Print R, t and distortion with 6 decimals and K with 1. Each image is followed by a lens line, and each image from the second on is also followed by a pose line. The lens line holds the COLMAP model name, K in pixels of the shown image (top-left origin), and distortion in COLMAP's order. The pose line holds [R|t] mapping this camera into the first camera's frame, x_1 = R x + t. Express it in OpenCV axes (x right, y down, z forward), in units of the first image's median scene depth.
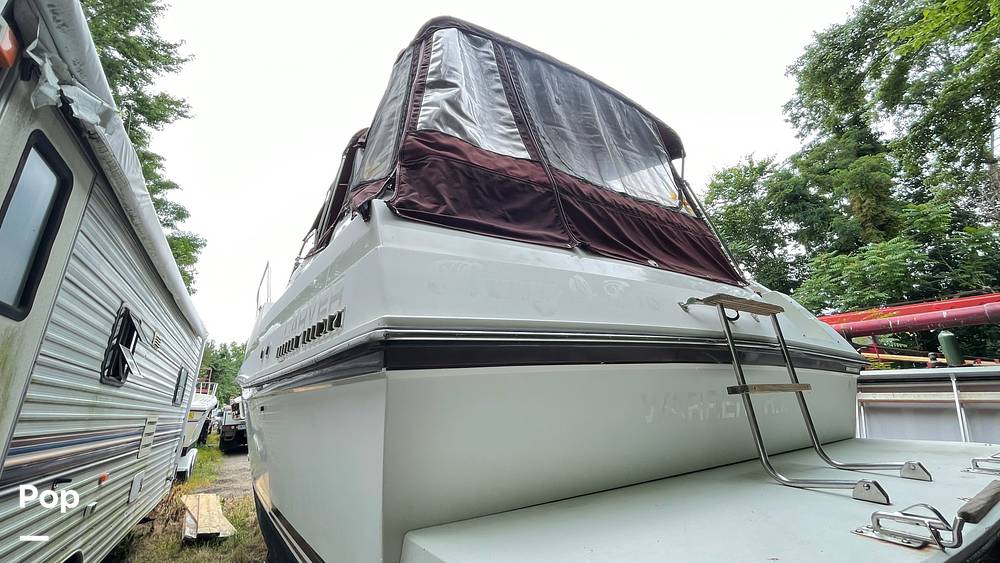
lens RADIAL K [[404.0, 0, 499.1], [0, 404.0, 288.0], [0, 0, 1]] dist [-0.004810, 0.001266]
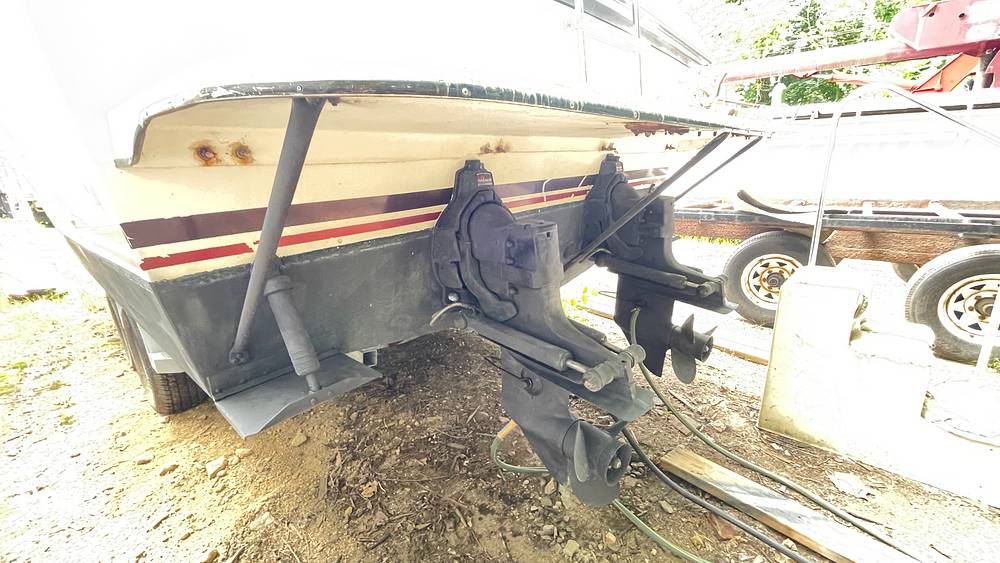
lens RADIAL K [[404.0, 0, 498.2], [0, 404.0, 285.6], [0, 0, 1]] dist [-0.004810, 0.001266]
pose [[0.964382, -0.084529, 0.250643, 0.120661], [-0.060911, 0.851133, 0.521404, 0.218537], [-0.257404, -0.518099, 0.815669, 0.016827]]
